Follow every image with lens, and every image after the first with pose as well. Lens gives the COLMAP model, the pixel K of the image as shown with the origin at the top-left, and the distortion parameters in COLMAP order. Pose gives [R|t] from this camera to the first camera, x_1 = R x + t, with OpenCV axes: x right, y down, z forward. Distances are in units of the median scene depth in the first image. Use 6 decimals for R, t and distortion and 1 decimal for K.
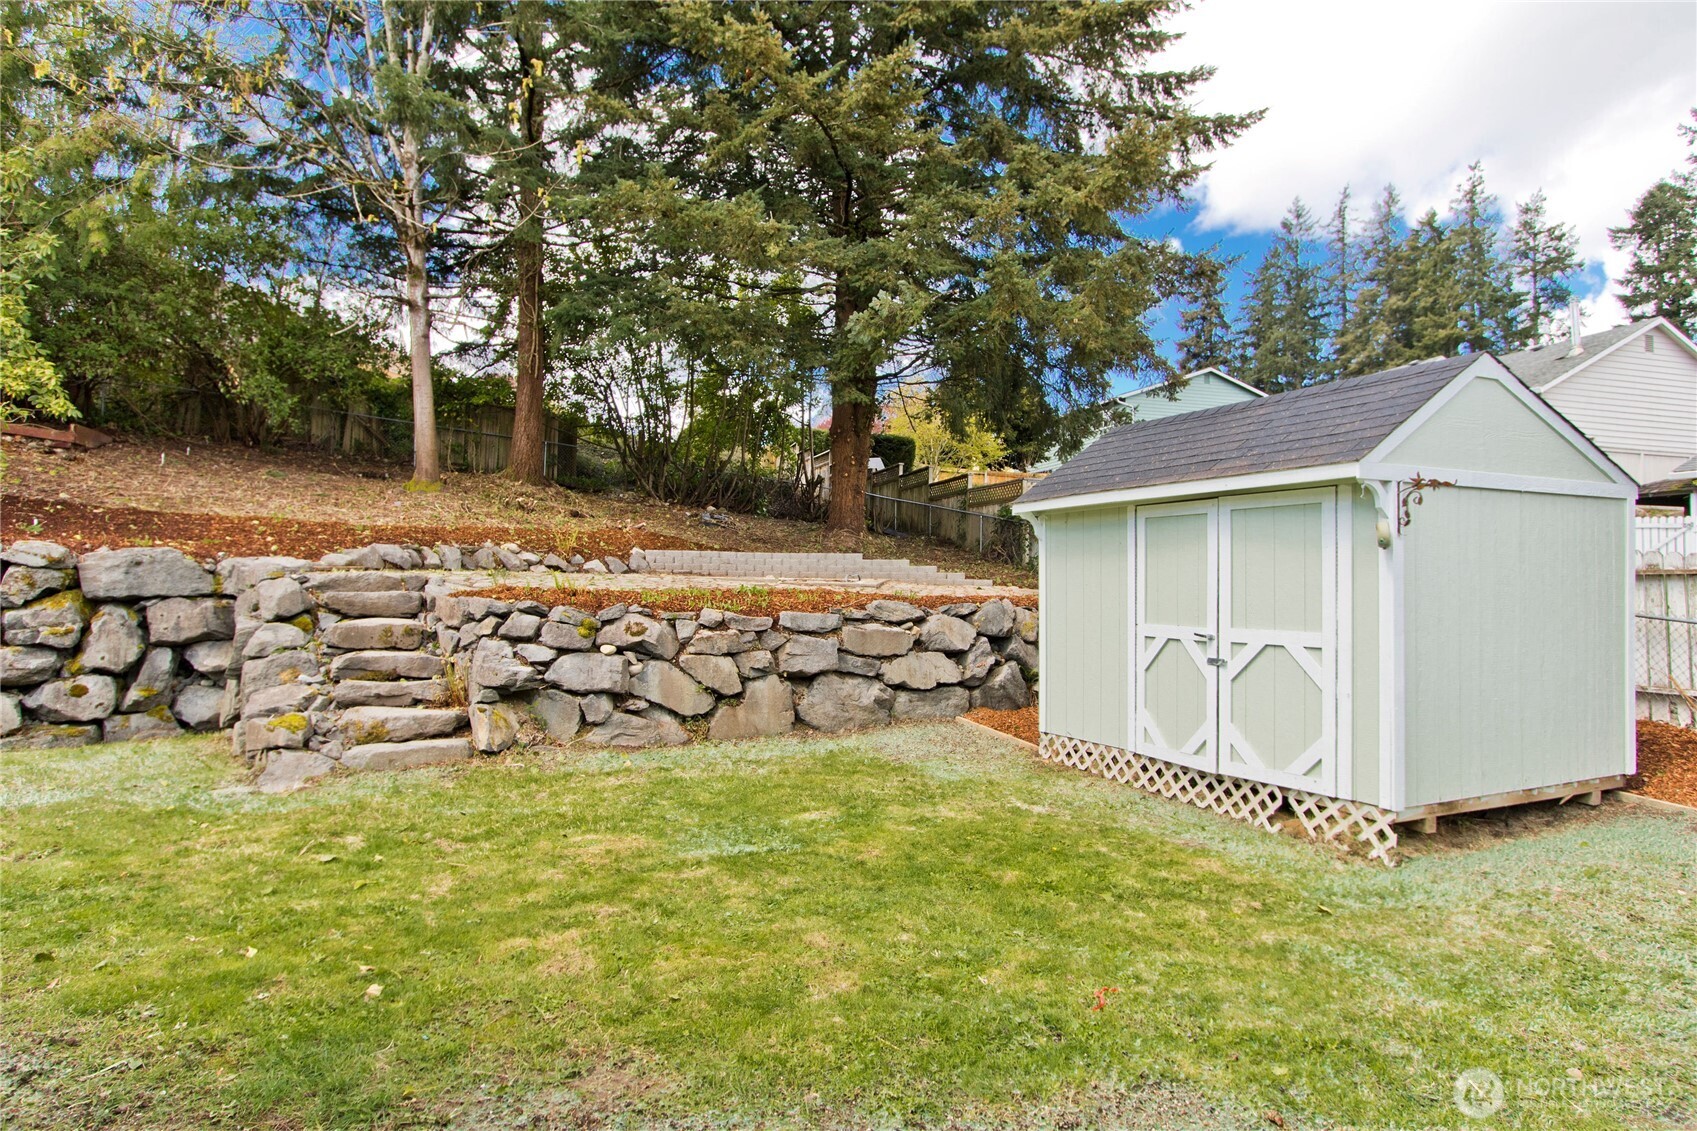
lens RADIAL K [[962.5, 0, 839.7], [0, 962.5, 595.0], [0, 0, 1]] dist [0.003917, 0.000605]
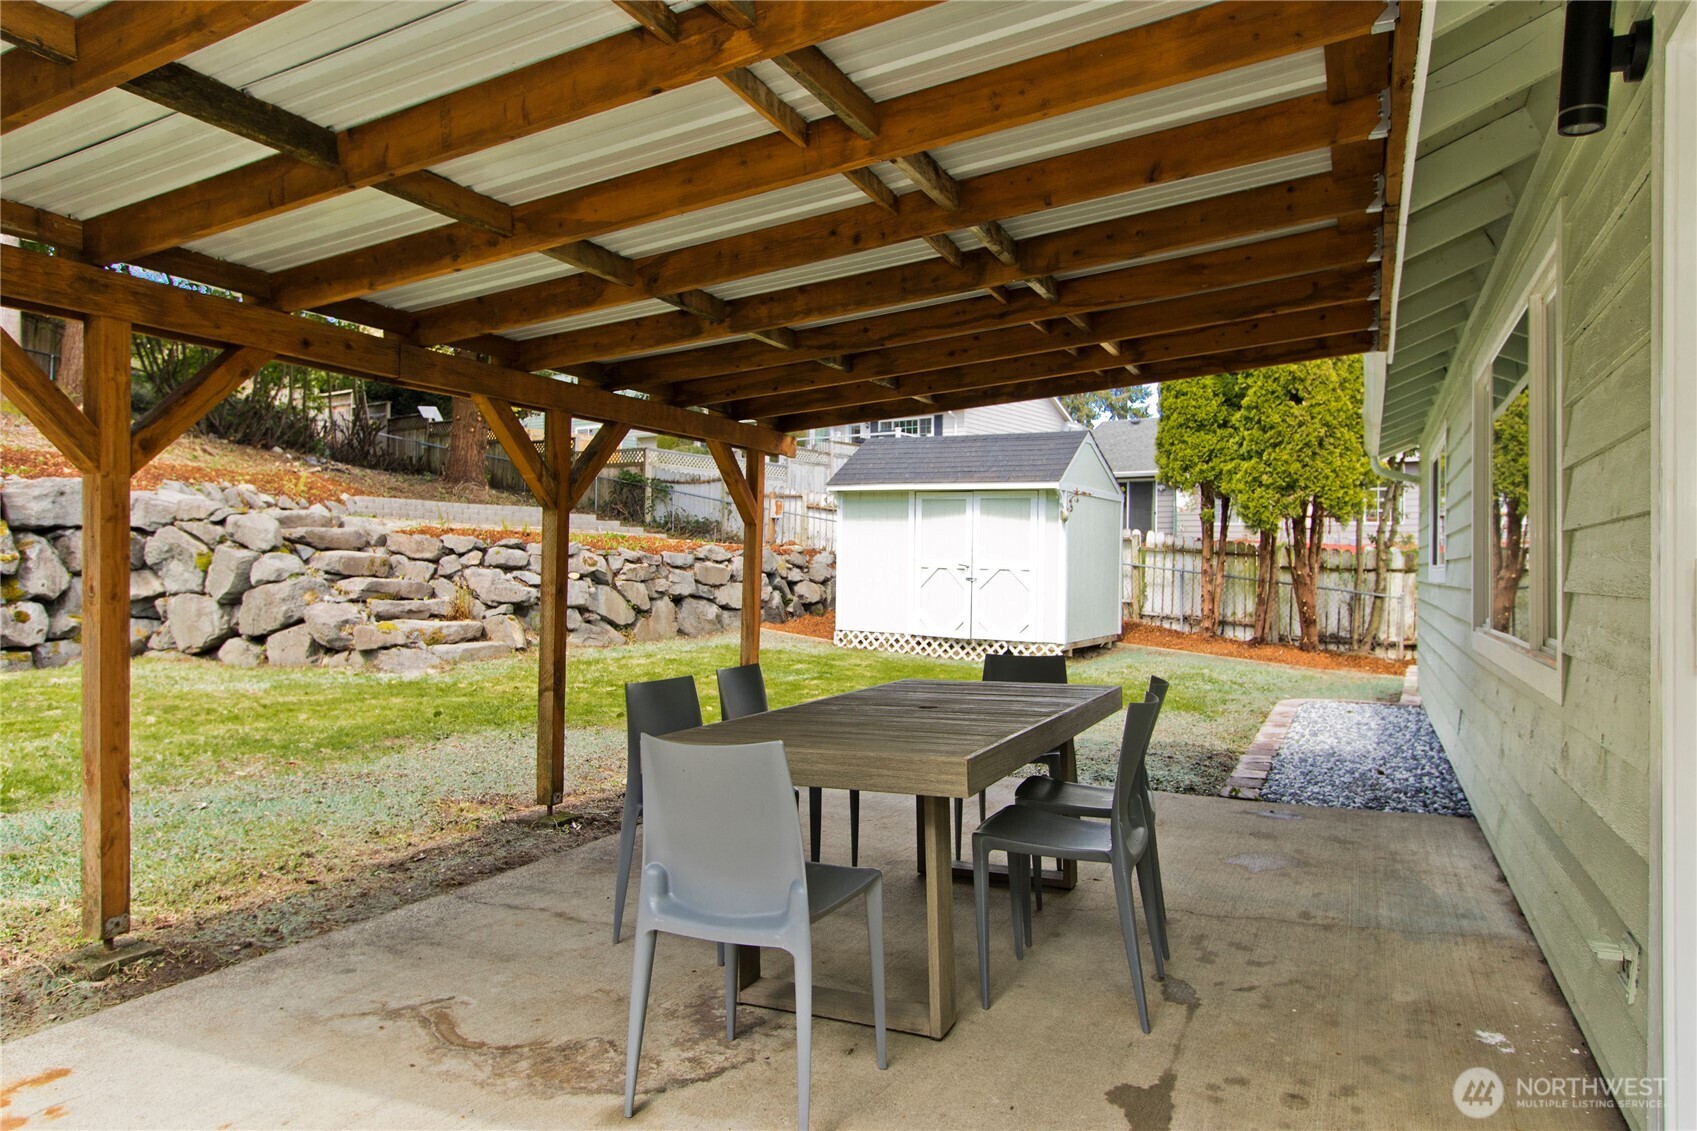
lens RADIAL K [[1081.2, 0, 856.0], [0, 1081.2, 558.0], [0, 0, 1]] dist [0.003655, 0.001607]
pose [[0.822652, 0.014865, 0.568351, -0.750712], [-0.013511, 0.999887, -0.006595, 0.034472], [-0.568385, -0.002253, 0.822760, -0.458775]]
